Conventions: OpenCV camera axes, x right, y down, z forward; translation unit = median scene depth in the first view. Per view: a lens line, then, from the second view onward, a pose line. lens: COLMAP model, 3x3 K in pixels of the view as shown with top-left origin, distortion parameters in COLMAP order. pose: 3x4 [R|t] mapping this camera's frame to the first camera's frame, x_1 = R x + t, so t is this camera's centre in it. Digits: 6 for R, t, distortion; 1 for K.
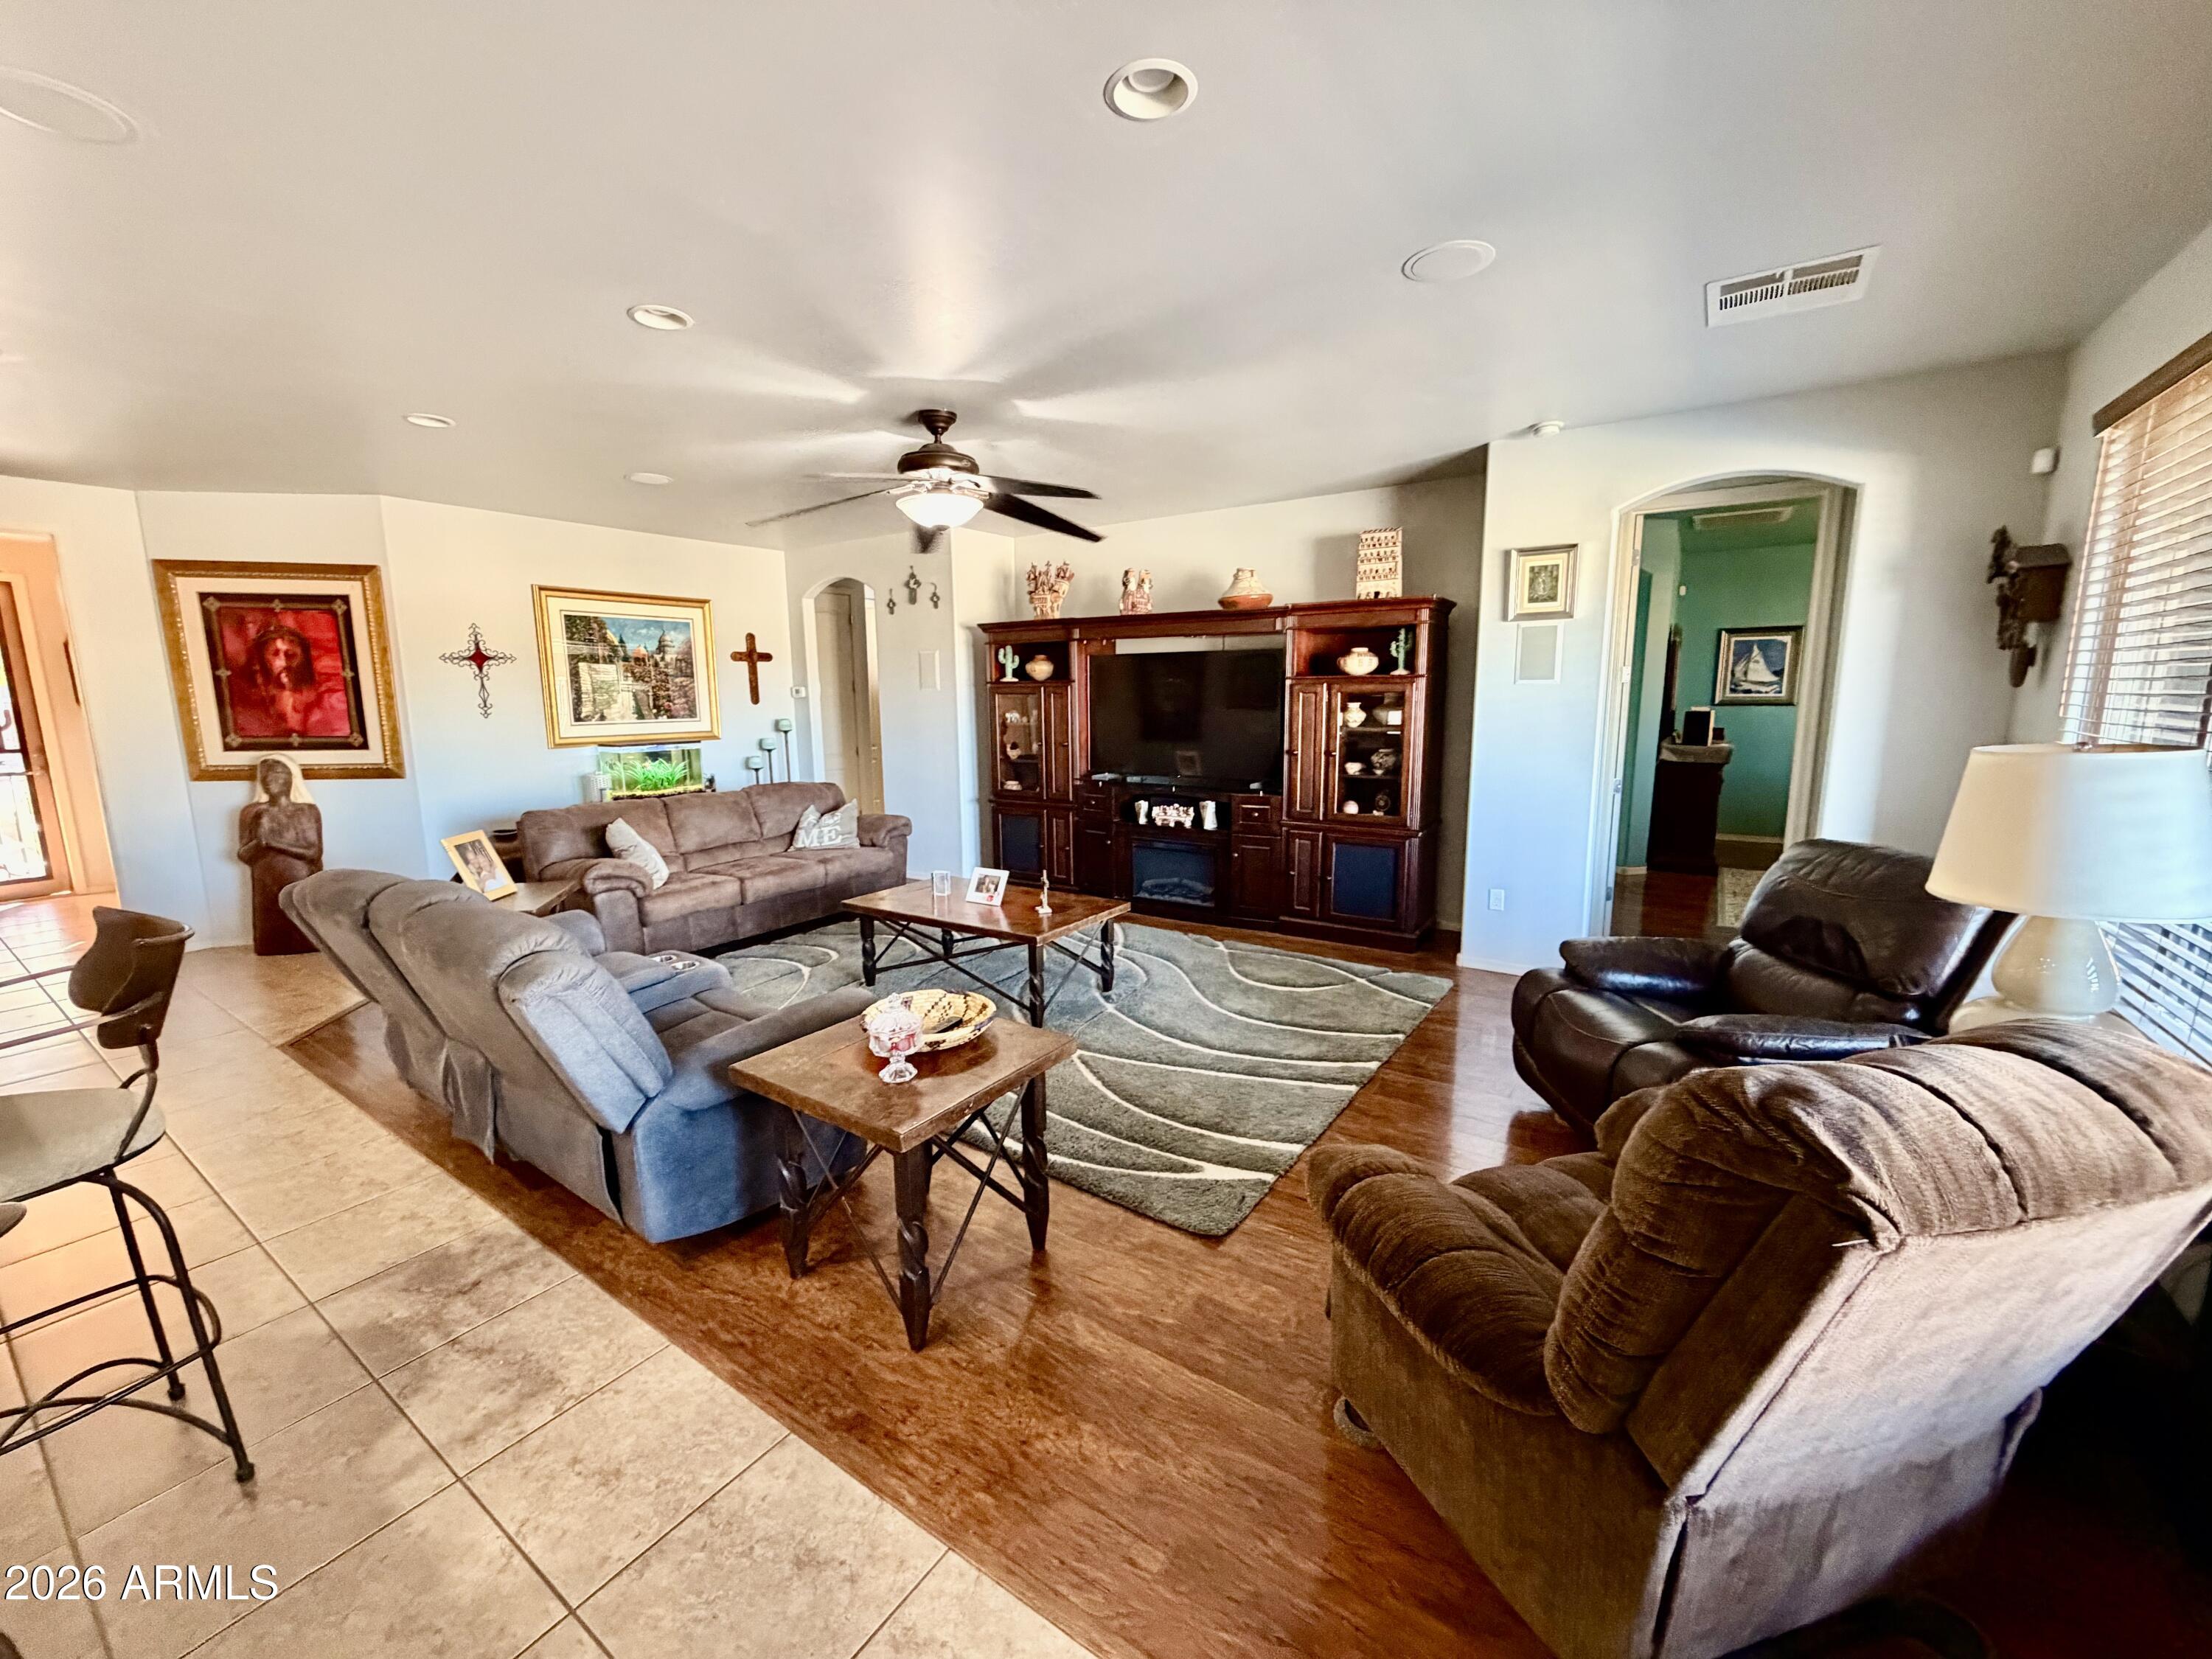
lens RADIAL K [[882.9, 0, 1102.4], [0, 882.9, 825.9], [0, 0, 1]] dist [0.001840, 0.000251]
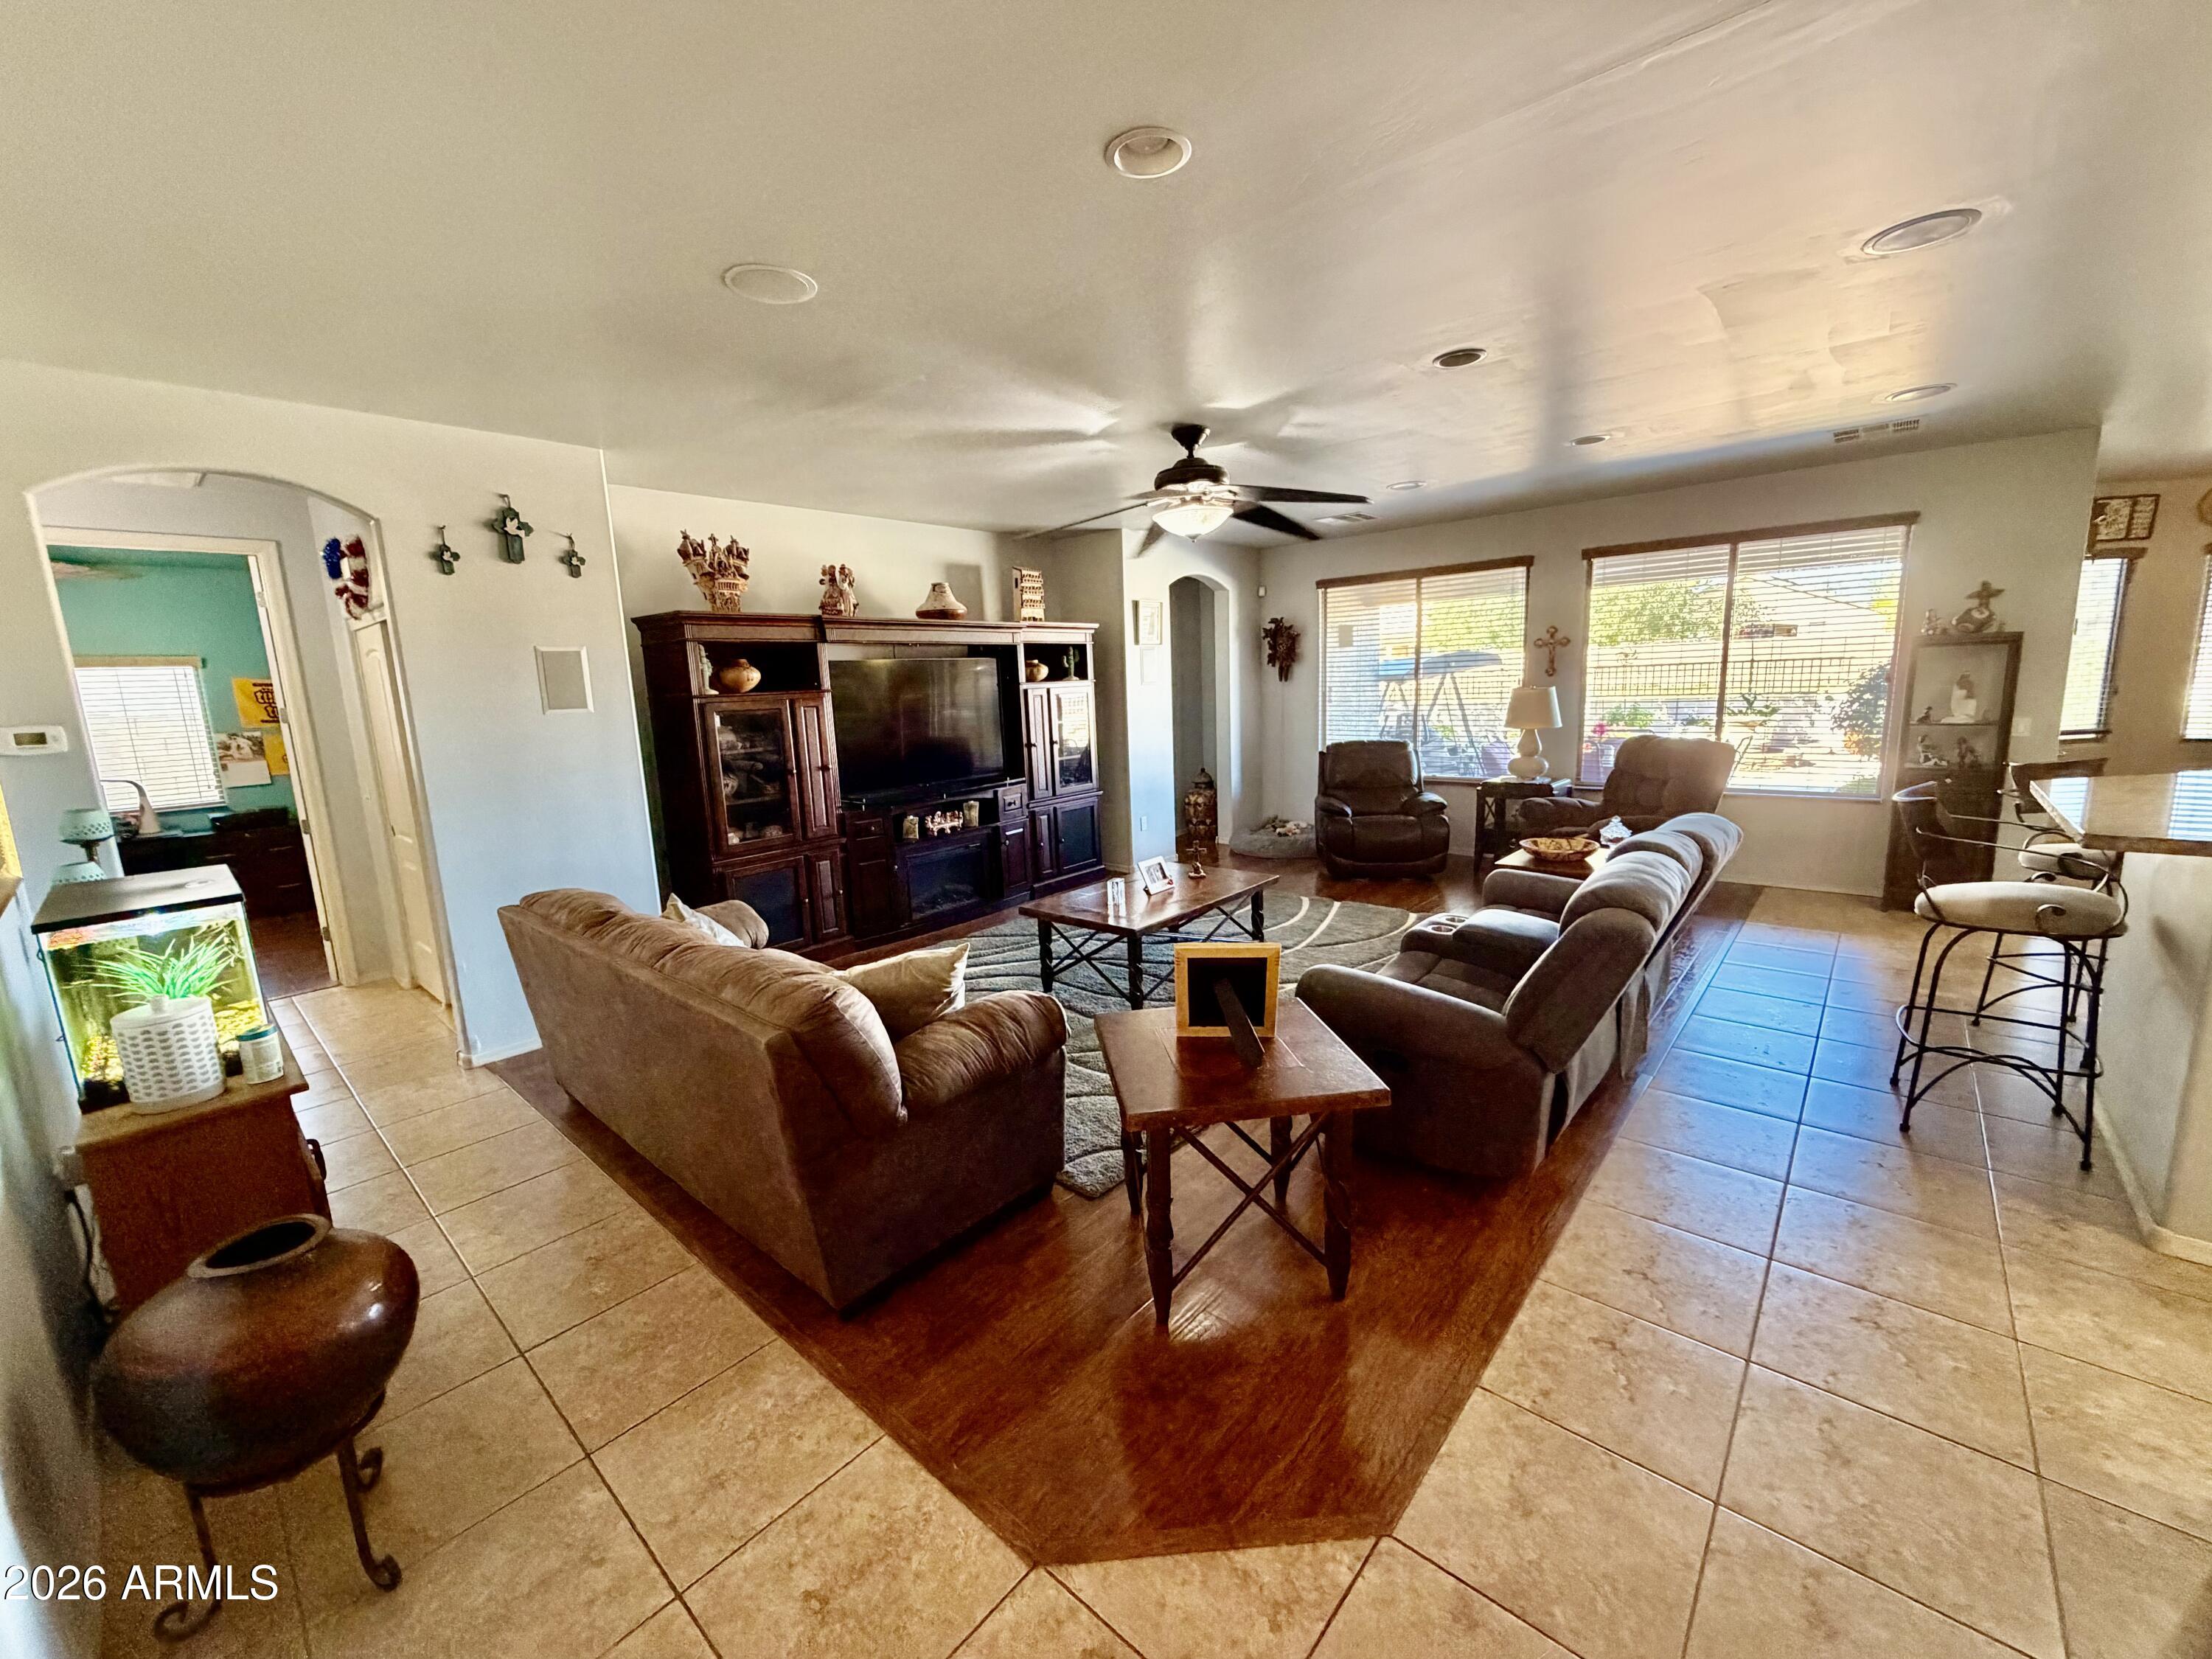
lens RADIAL K [[870.9, 0, 1106.0], [0, 870.9, 829.5], [0, 0, 1]] dist [0.001066, 0.000122]
pose [[0.123459, -0.164482, 0.978623, -0.968955], [0.189528, 0.971923, 0.139446, -0.120317], [-0.974083, 0.168260, 0.151166, 0.755524]]
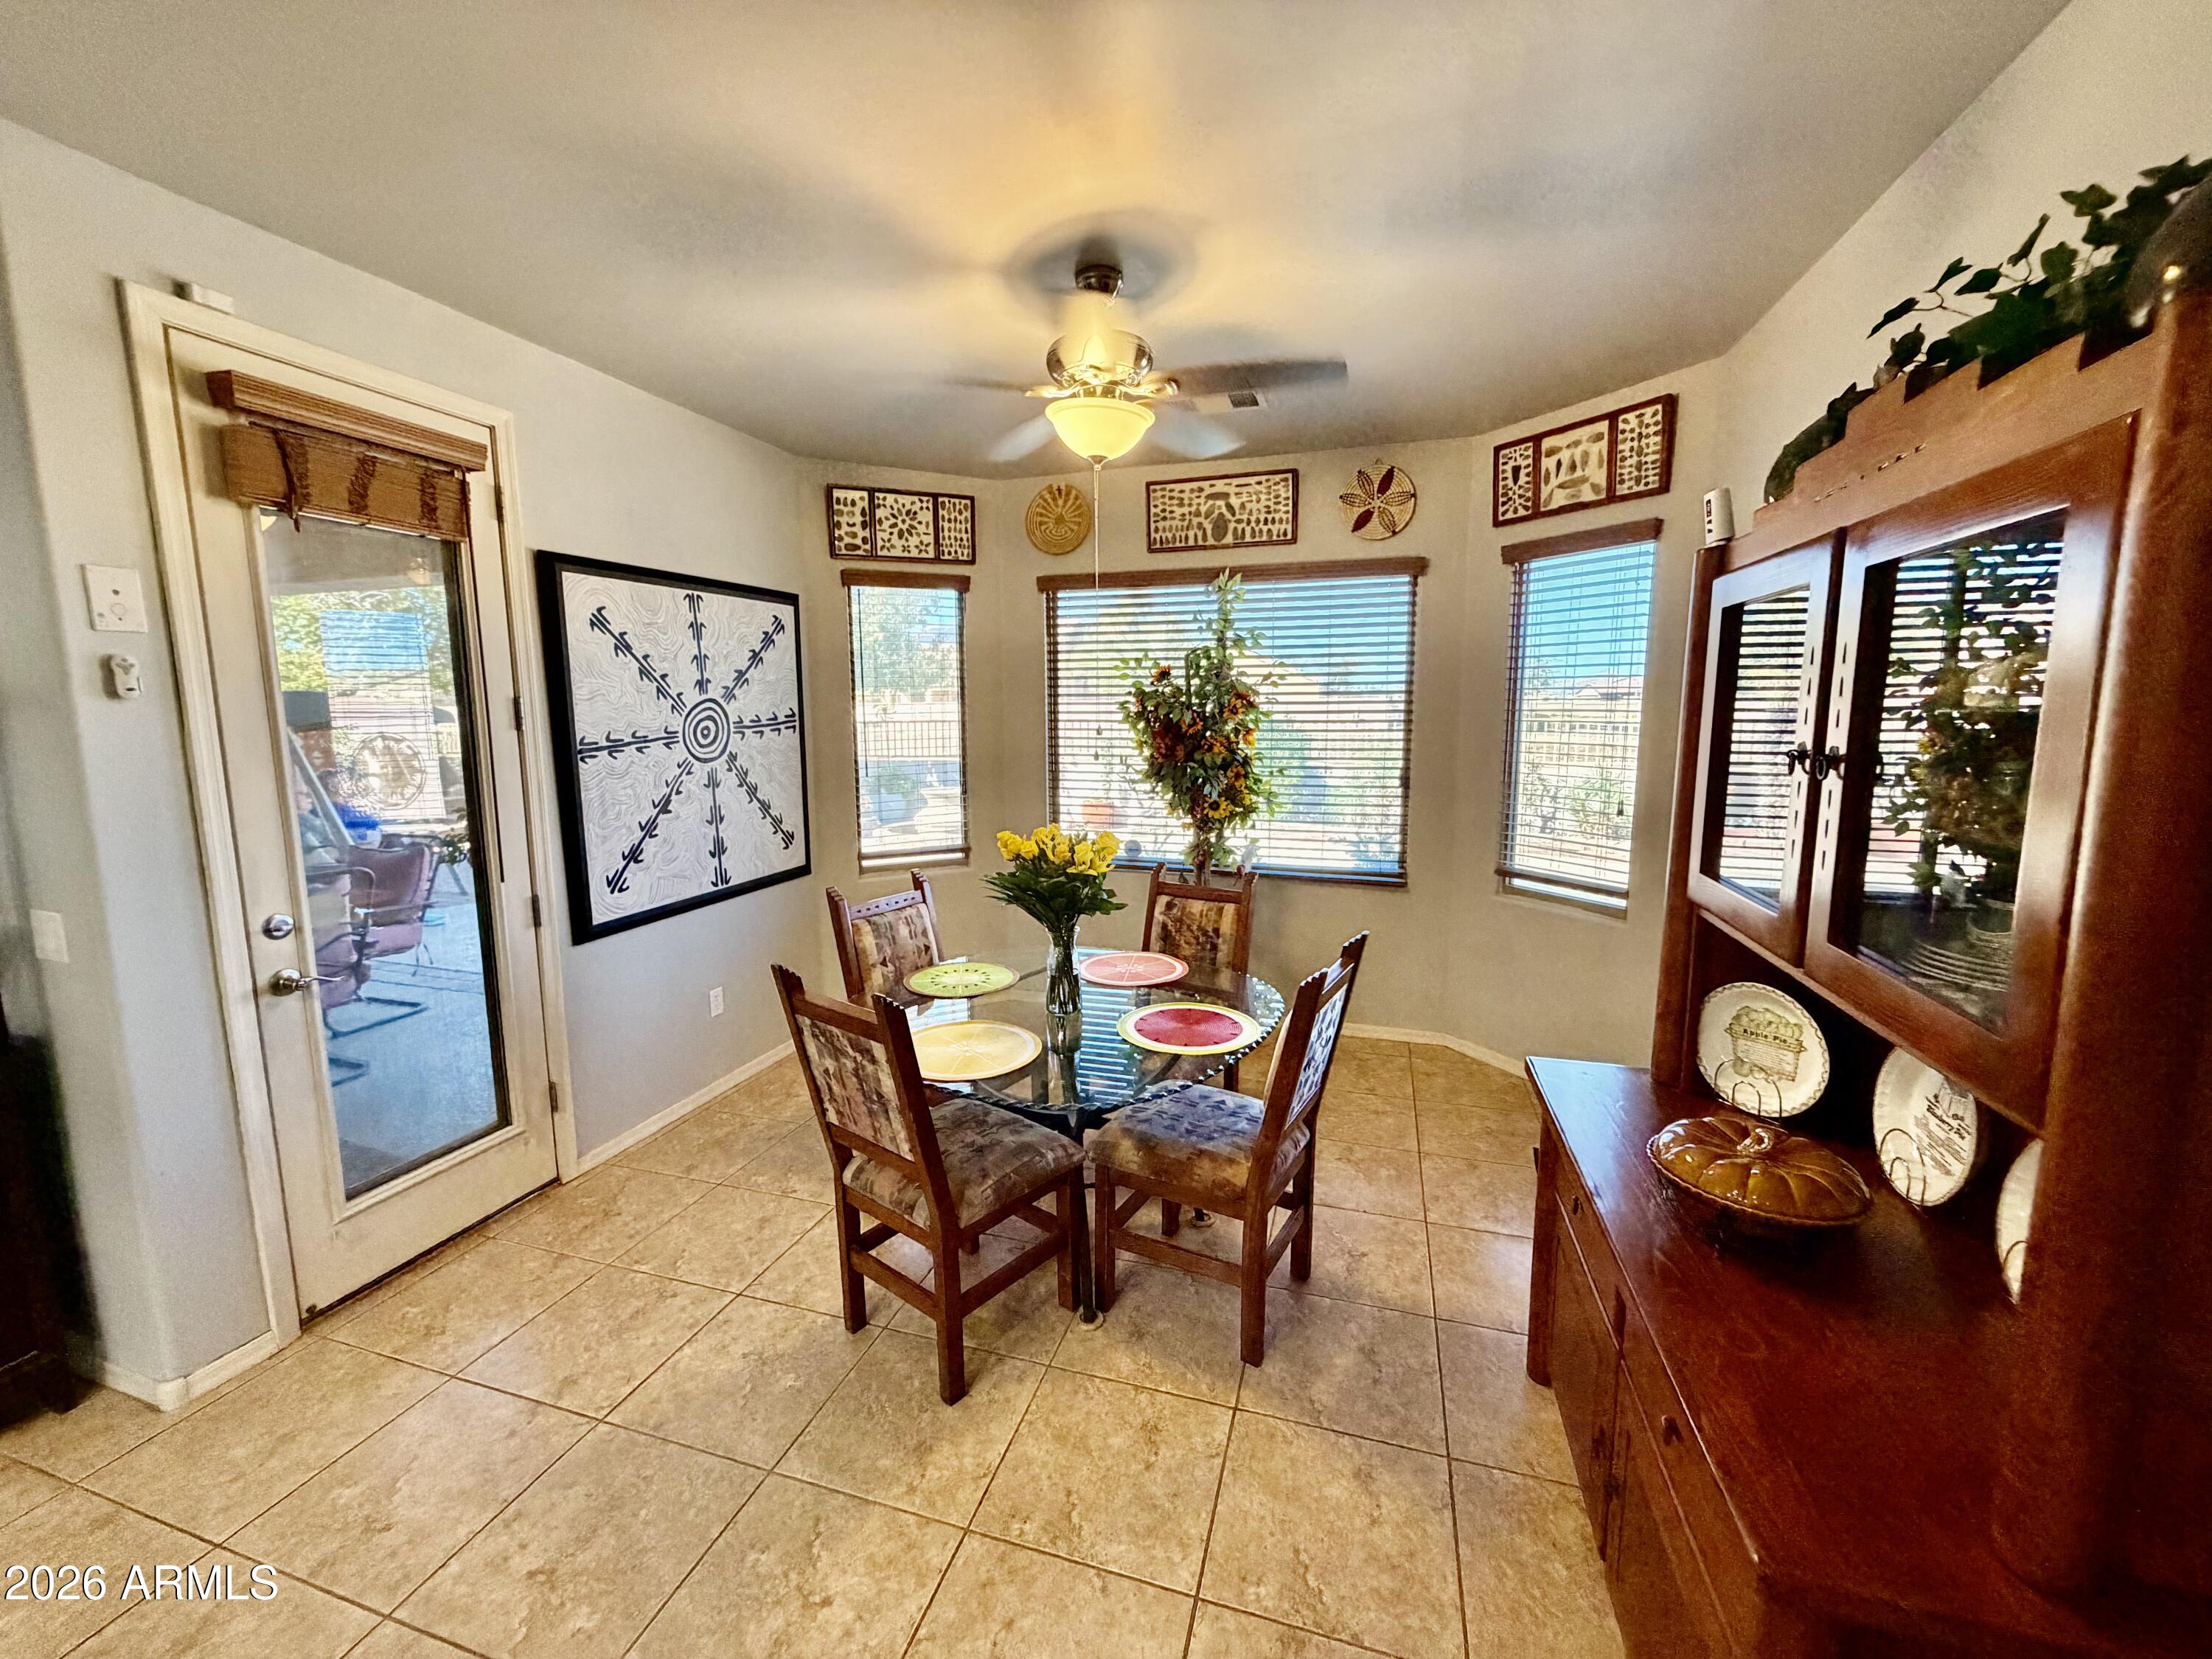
lens RADIAL K [[882.9, 0, 1102.4], [0, 882.9, 825.9], [0, 0, 1]] dist [0.001840, 0.000251]
pose [[-0.294205, -0.111469, 0.949220, -0.343383], [0.153254, 0.974822, 0.161975, 0.060532], [-0.943375, 0.193125, -0.269714, -0.438844]]
